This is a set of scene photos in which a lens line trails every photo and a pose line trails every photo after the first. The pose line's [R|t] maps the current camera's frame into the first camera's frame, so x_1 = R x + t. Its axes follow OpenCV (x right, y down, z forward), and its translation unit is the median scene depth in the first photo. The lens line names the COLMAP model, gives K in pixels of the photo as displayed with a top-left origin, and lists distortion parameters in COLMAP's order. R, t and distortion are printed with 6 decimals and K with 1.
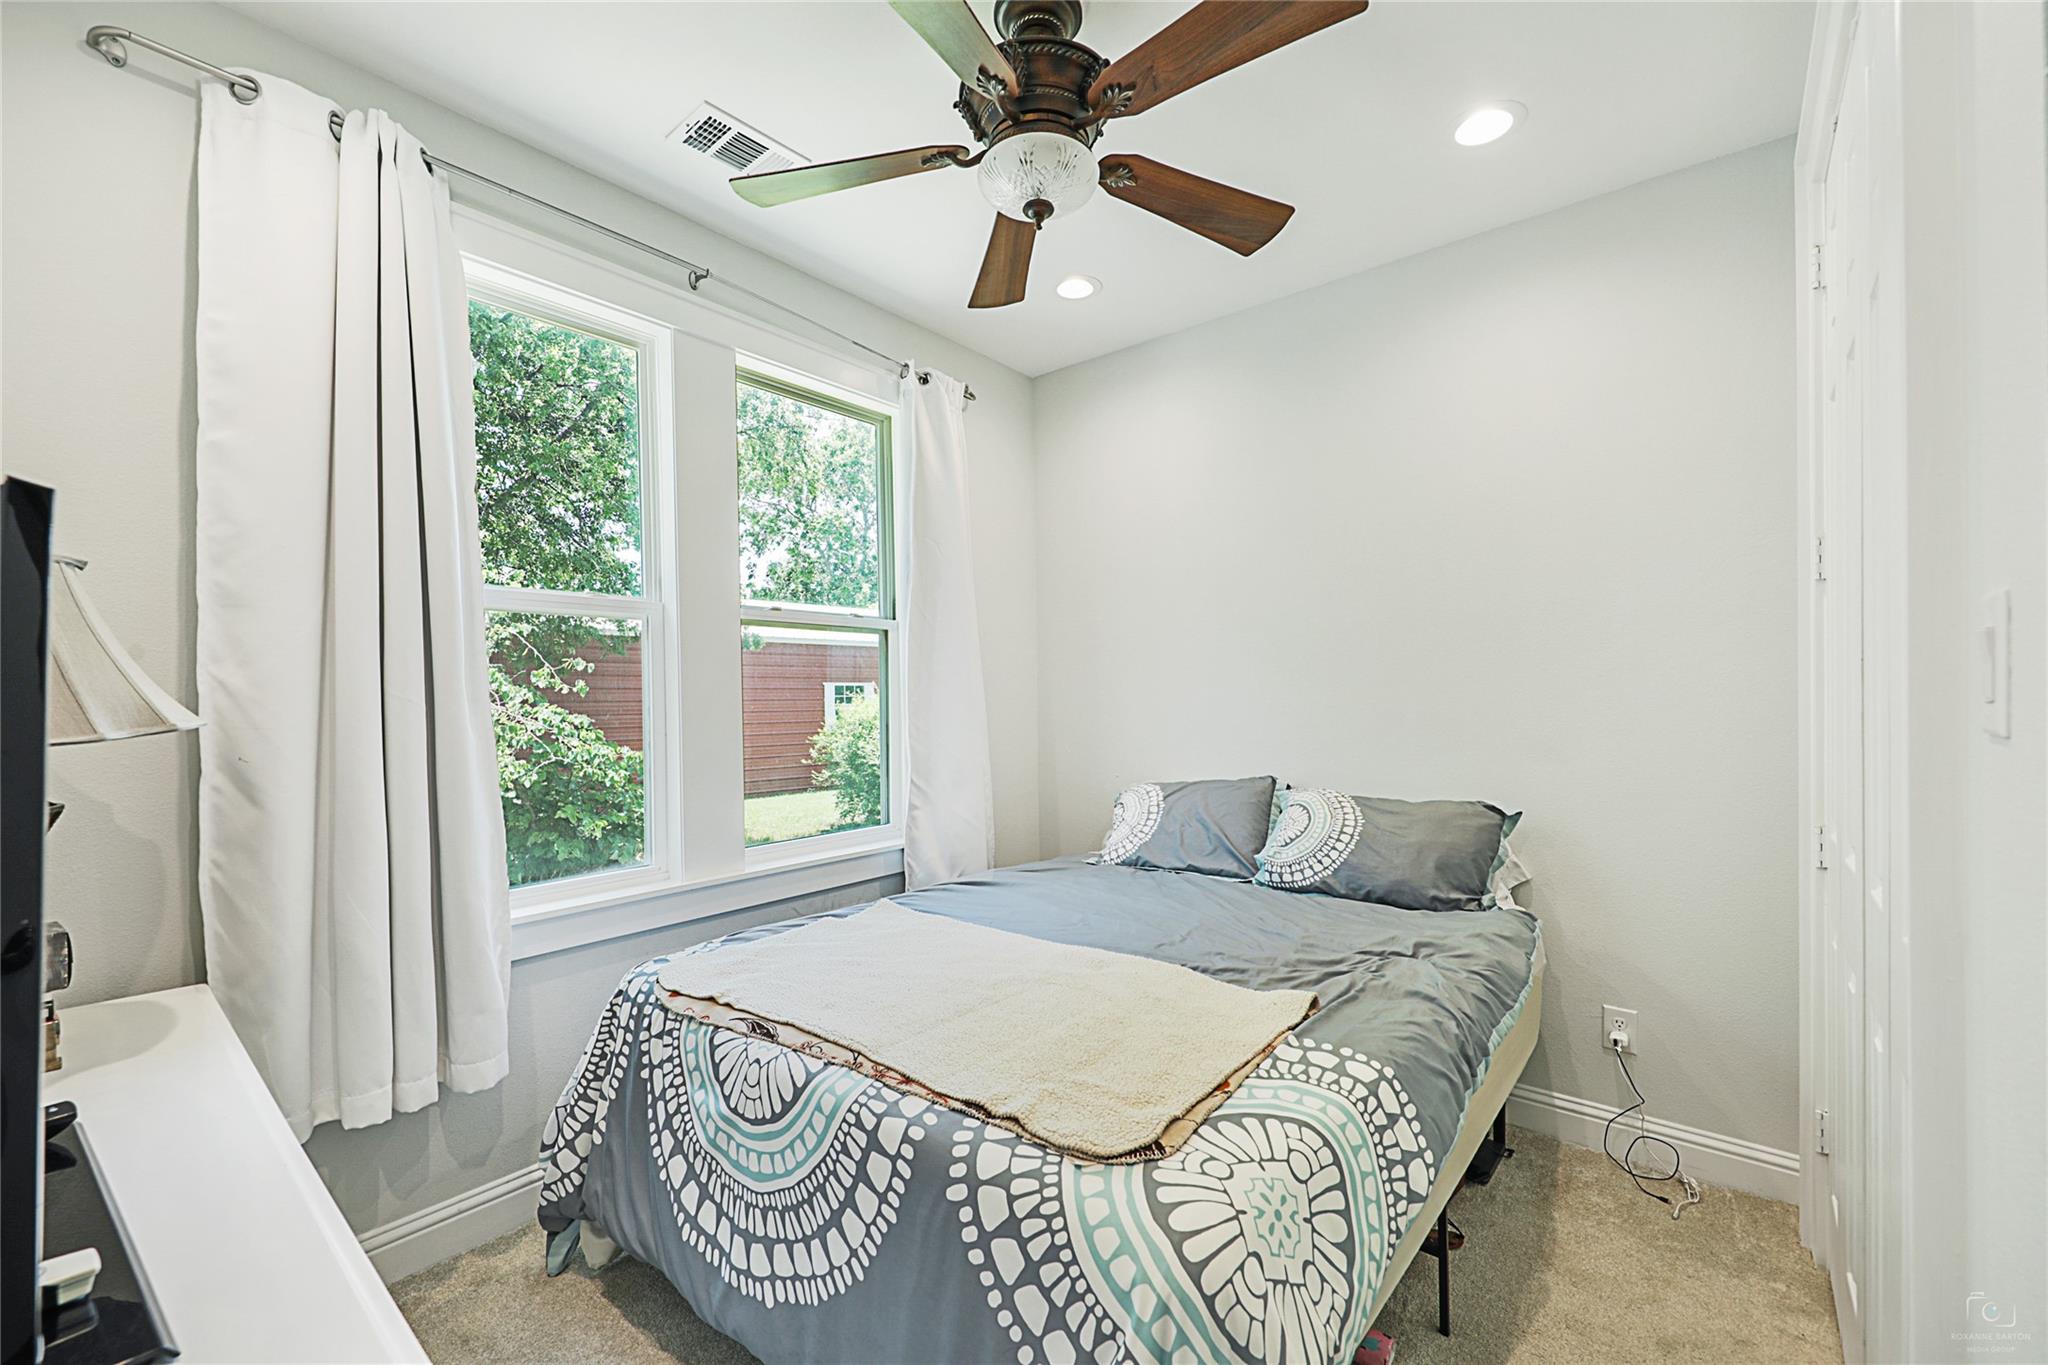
lens RADIAL K [[851.4, 0, 1019.2], [0, 851.4, 688.6], [0, 0, 1]] dist [0.000428, 0.000037]
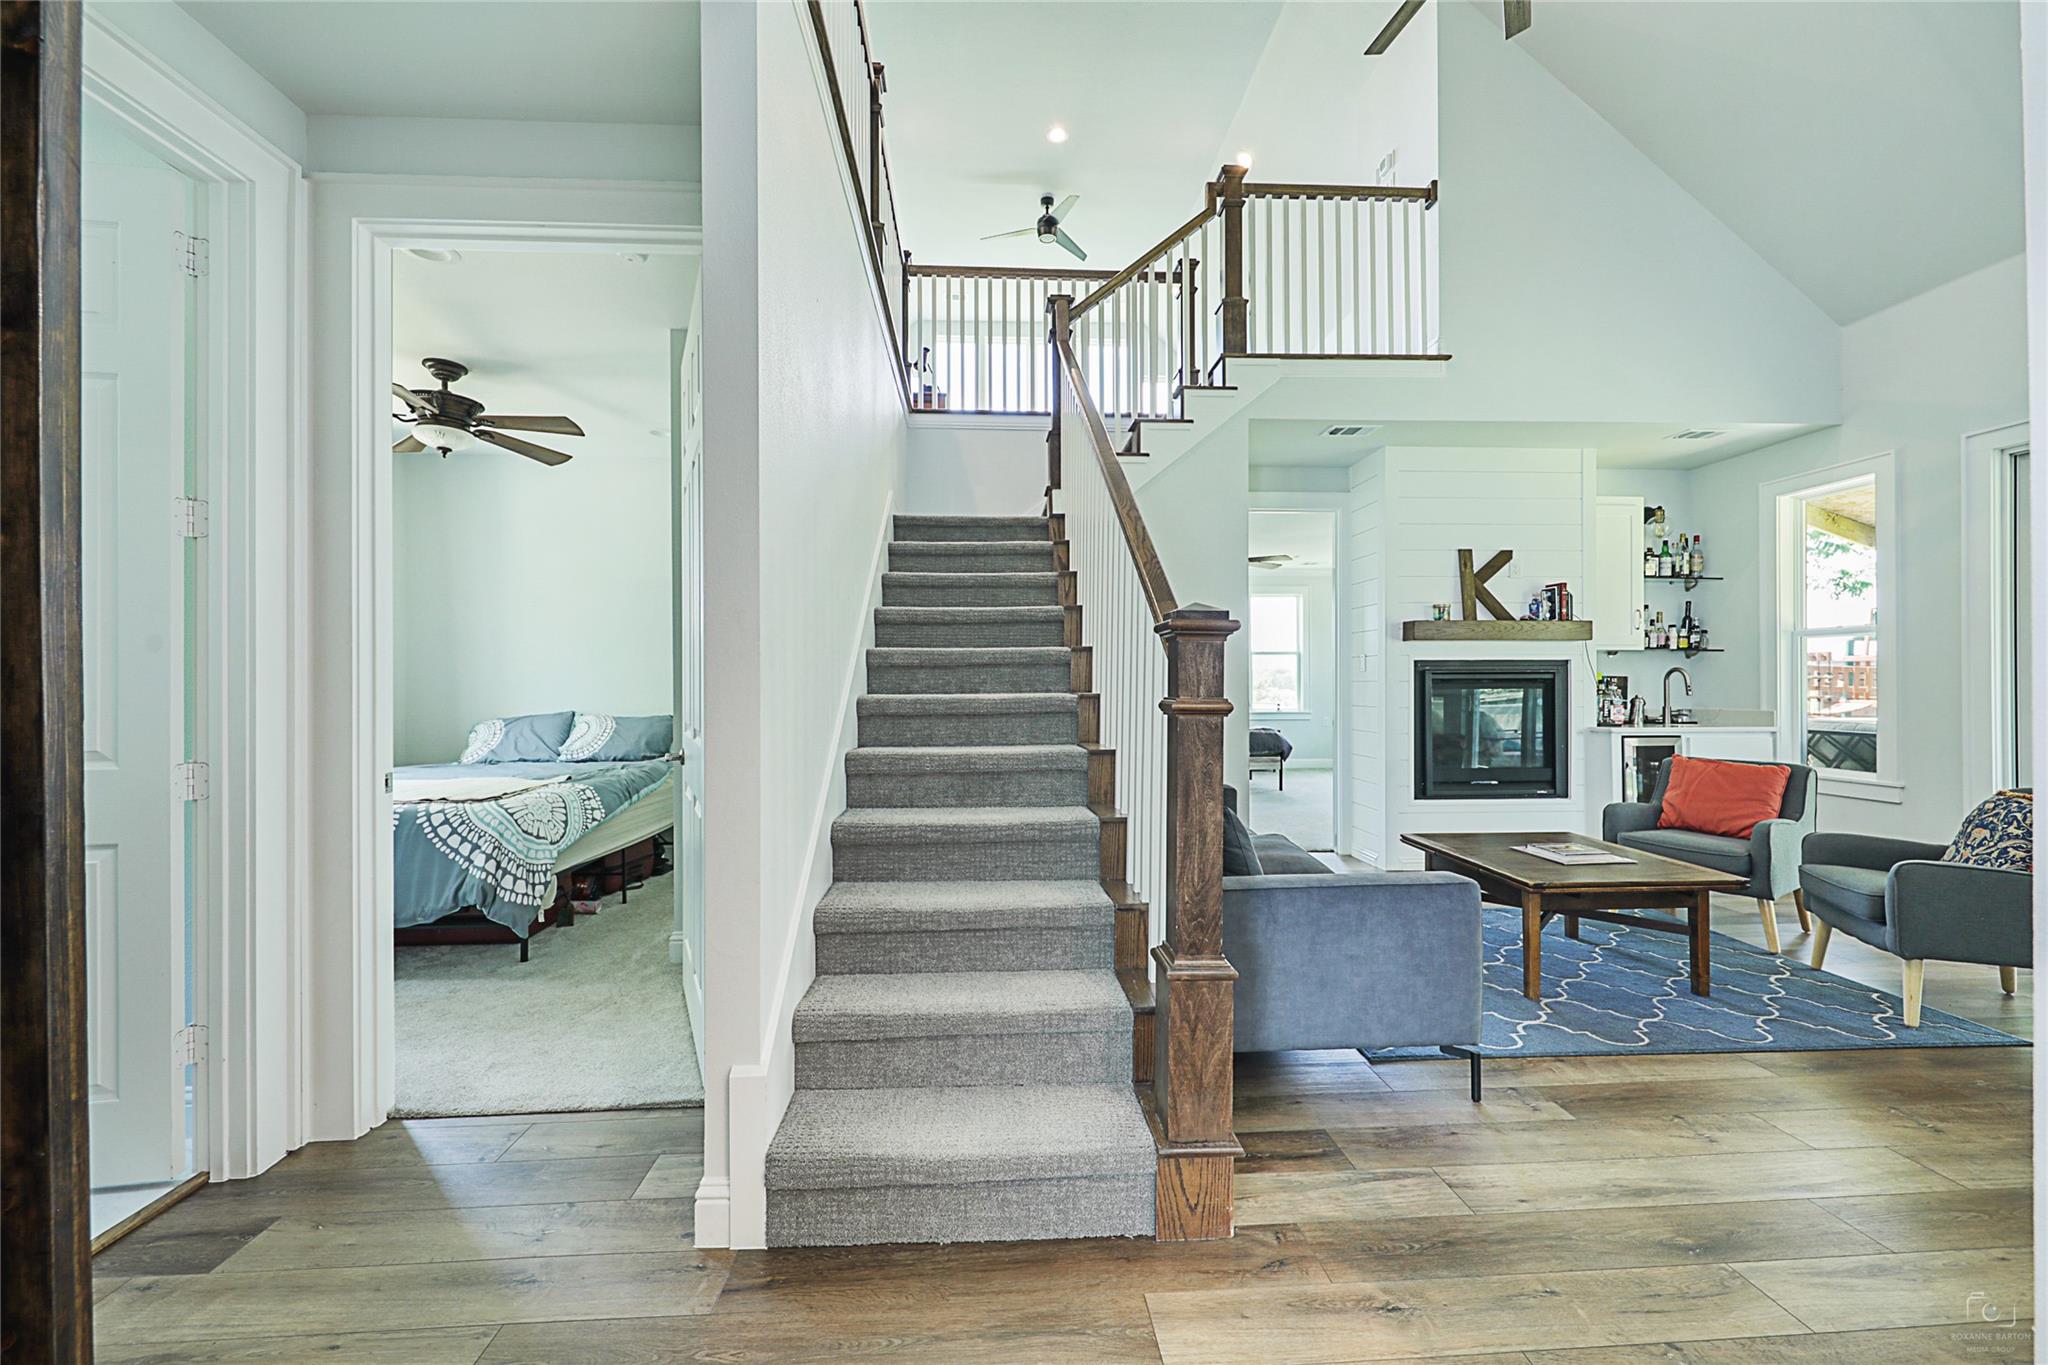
lens RADIAL K [[819.9, 0, 1024.0], [0, 819.9, 682.5], [0, 0, 1]] dist [-0.000465, -0.000093]
pose [[0.745468, 0.010963, 0.666451, -0.365997], [-0.009743, 0.999937, -0.005550, 0.088943], [-0.666470, -0.002355, 0.745528, -2.239922]]
